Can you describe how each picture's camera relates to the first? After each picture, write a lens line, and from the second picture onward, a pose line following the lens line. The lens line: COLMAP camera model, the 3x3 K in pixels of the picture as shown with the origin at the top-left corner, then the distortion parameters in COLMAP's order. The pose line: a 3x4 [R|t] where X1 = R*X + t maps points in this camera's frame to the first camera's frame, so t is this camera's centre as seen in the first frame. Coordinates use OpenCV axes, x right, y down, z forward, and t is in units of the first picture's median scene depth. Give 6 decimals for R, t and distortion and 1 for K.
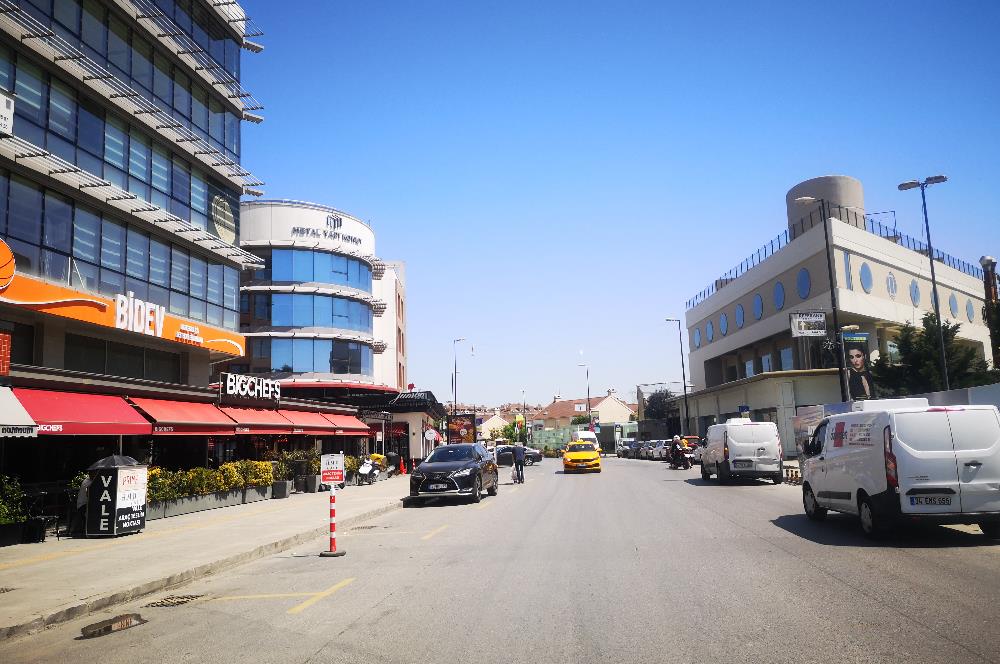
lens RADIAL K [[757.8, 0, 500.0], [0, 757.8, 332.0], [0, 0, 1]] dist [0.051742, -0.009626]
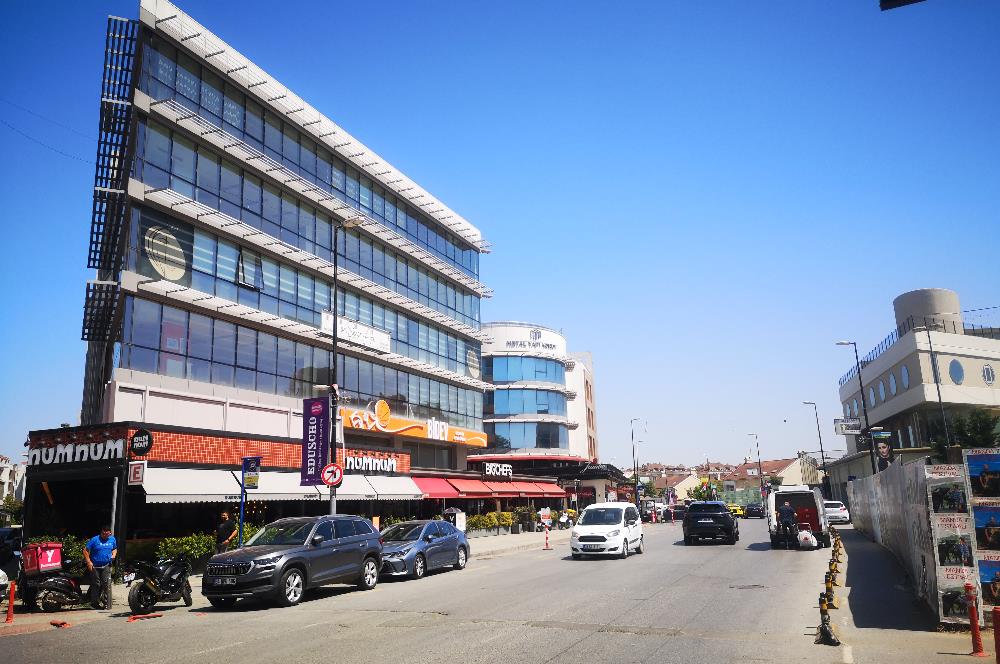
lens RADIAL K [[757.8, 0, 500.0], [0, 757.8, 332.0], [0, 0, 1]] dist [0.051742, -0.009626]
pose [[0.966078, -0.050338, -0.253296, 0.085376], [0.031637, 0.996500, -0.077373, -0.066340], [0.256305, 0.066735, 0.964290, -0.433660]]
